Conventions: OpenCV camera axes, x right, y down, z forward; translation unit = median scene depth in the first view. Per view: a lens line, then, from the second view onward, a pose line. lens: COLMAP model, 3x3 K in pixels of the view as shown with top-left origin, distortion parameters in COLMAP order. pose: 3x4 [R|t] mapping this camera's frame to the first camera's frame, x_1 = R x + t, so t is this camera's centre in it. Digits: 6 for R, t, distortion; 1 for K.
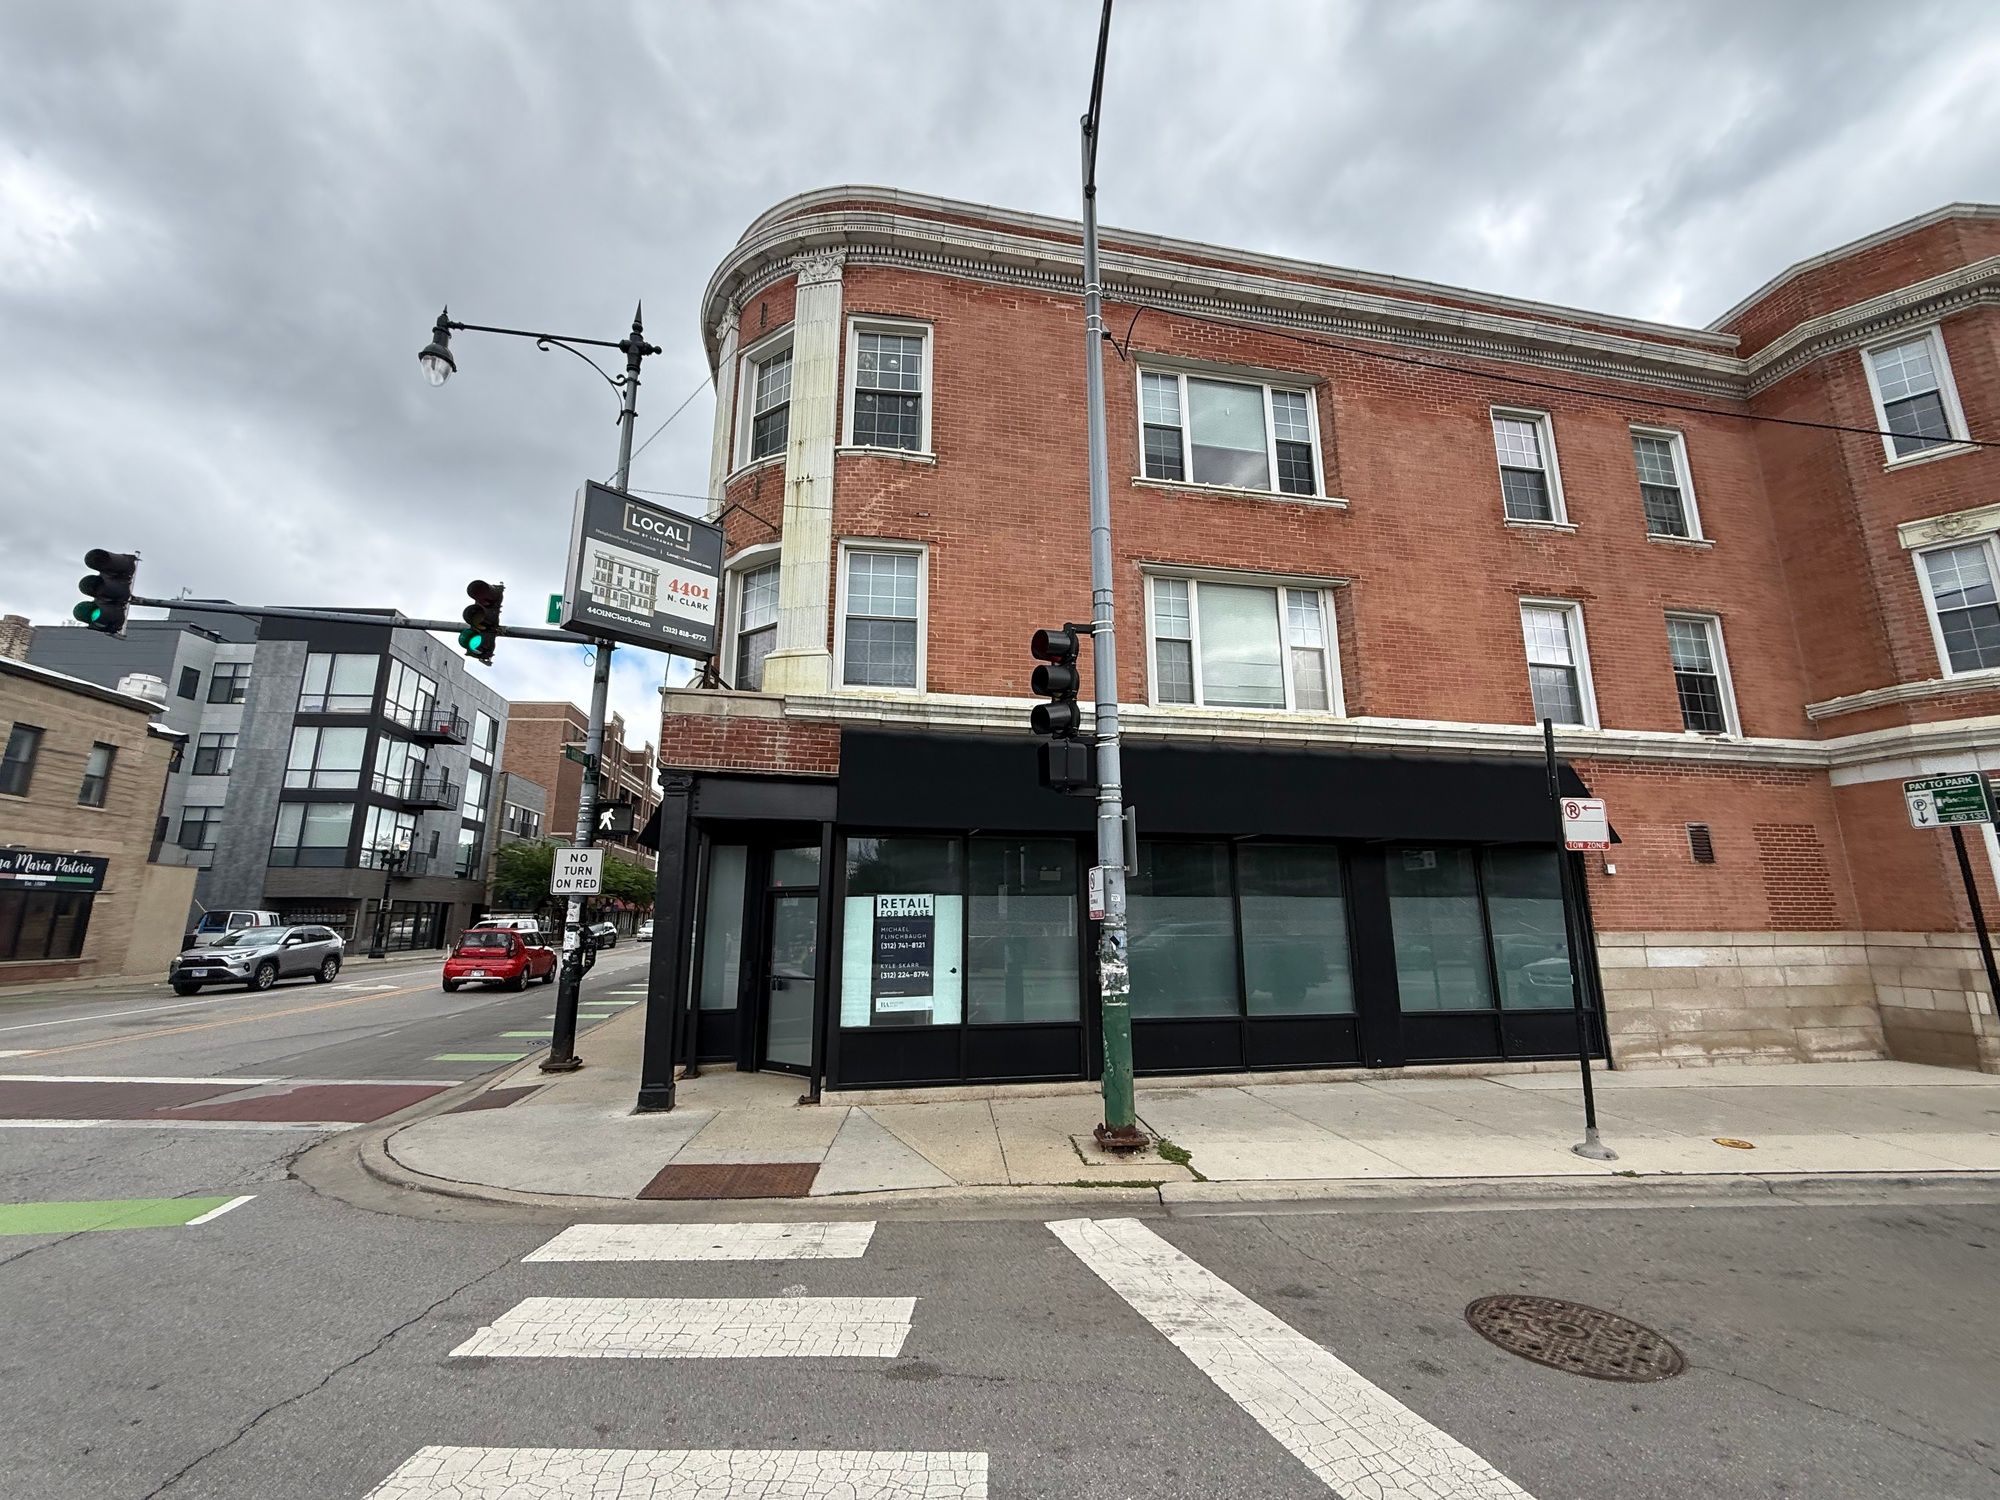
lens RADIAL K [[798.1, 0, 1000.0], [0, 798.1, 750.0], [0, 0, 1]] dist [0.000064, -0.000242]
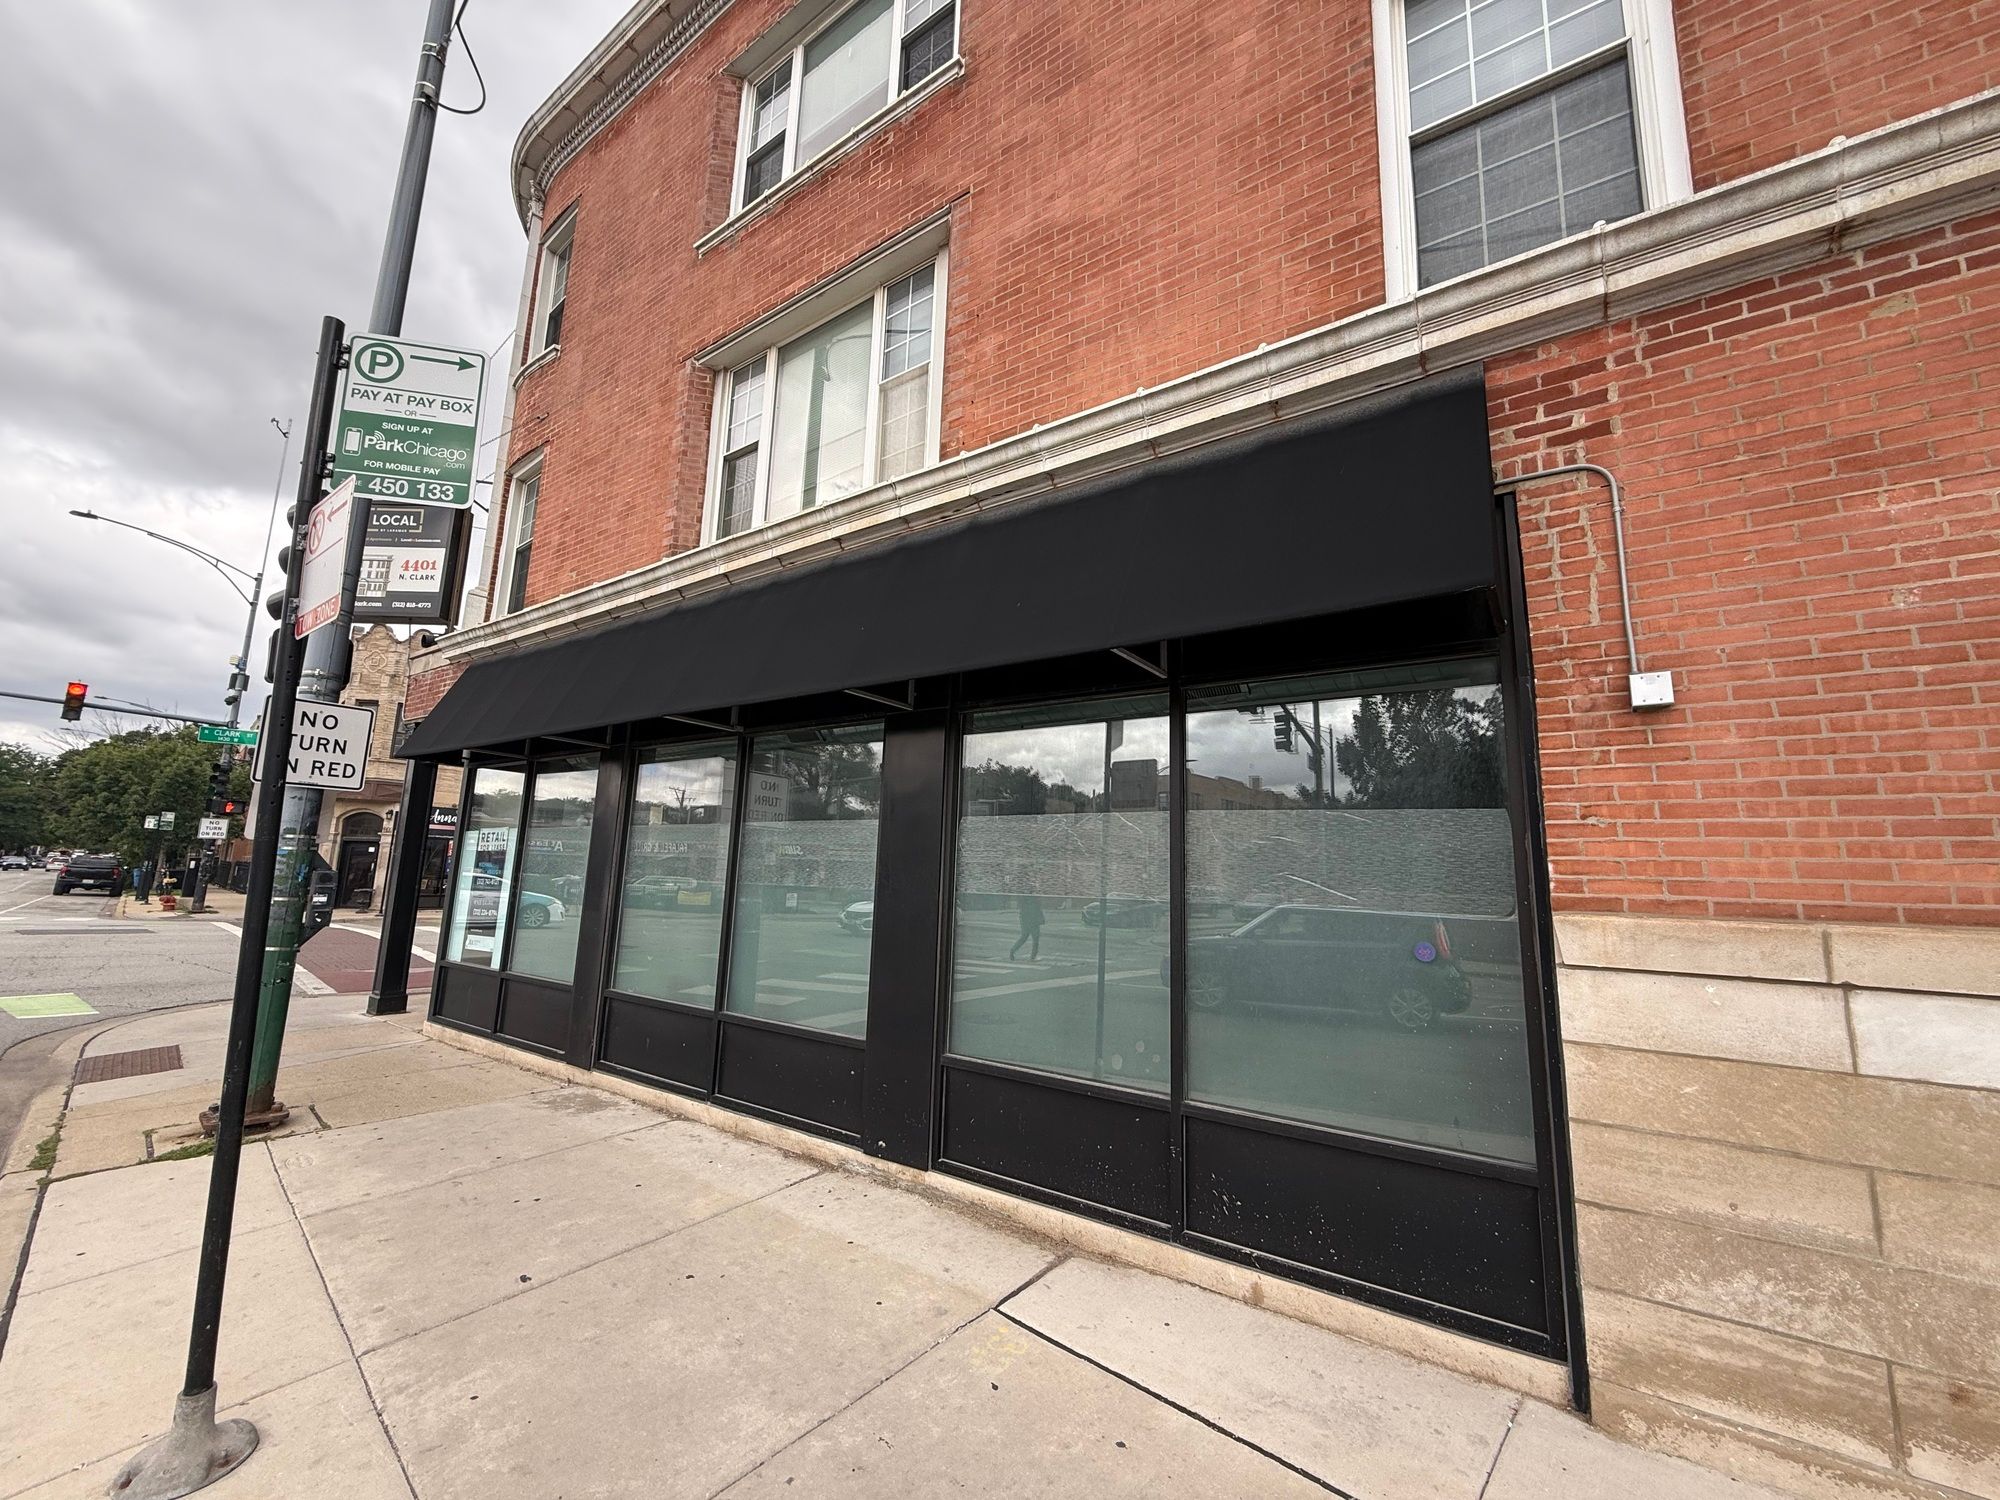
lens RADIAL K [[798.1, 0, 1000.0], [0, 798.1, 750.0], [0, 0, 1]] dist [0.000064, -0.000242]
pose [[0.690064, -0.096307, -0.717312, 0.863124], [0.118079, 0.992809, -0.019702, 0.159554], [0.714051, -0.071103, 0.696474, 0.696368]]
